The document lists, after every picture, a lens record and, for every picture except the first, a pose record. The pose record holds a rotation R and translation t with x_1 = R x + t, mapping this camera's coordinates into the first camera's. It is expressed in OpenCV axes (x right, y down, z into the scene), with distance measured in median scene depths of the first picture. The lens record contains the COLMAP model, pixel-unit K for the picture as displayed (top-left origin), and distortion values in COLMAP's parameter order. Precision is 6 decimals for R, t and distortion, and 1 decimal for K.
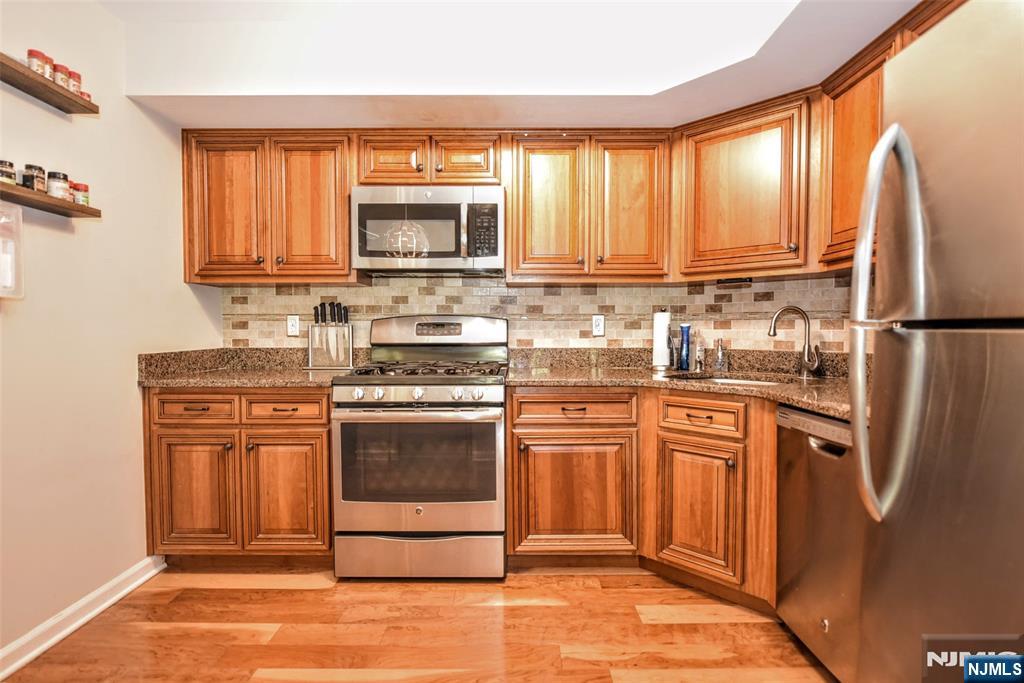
lens RADIAL K [[510.3, 0, 514.6], [0, 510.3, 341.2], [0, 0, 1]] dist [-0.001415, 0.000547]
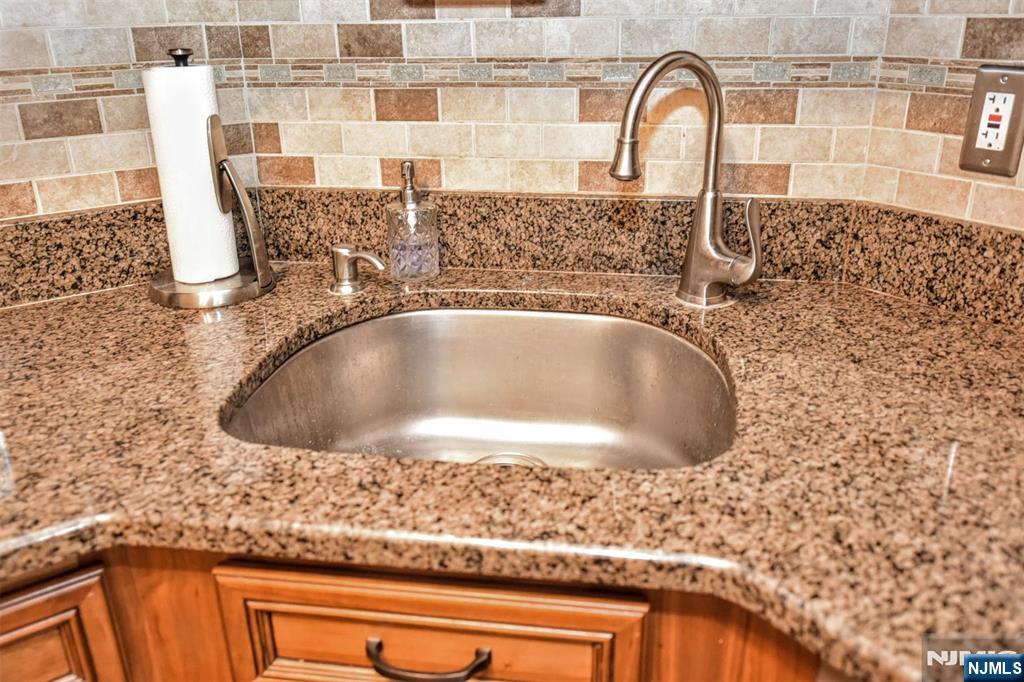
lens RADIAL K [[828.8, 0, 510.5], [0, 828.8, 331.0], [0, 0, 1]] dist [0.010410, -0.001189]
pose [[0.815900, -0.228240, 0.531238, 0.199878], [0.029937, 0.934233, 0.355405, -0.081740], [-0.577418, -0.274071, 0.769074, 0.632755]]
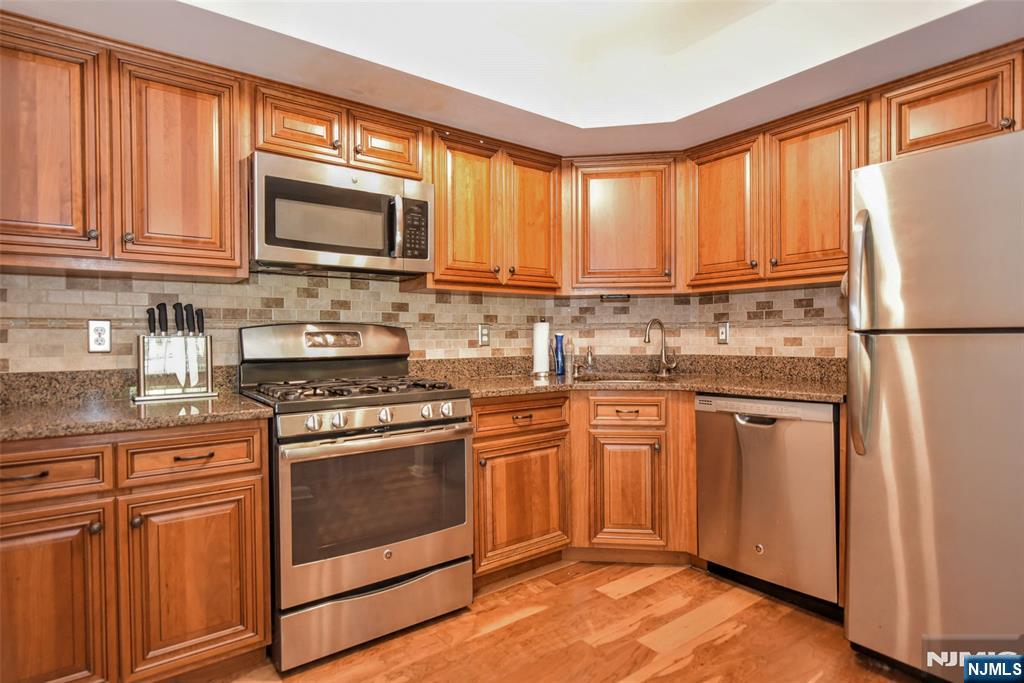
lens RADIAL K [[553.3, 0, 516.9], [0, 553.3, 341.7], [0, 0, 1]] dist [-0.003004, 0.002284]
pose [[0.791203, -0.010046, 0.611471, -0.515273], [0.023674, 0.999619, -0.014209, -0.000849], [-0.611095, 0.025718, 0.791139, 0.123598]]
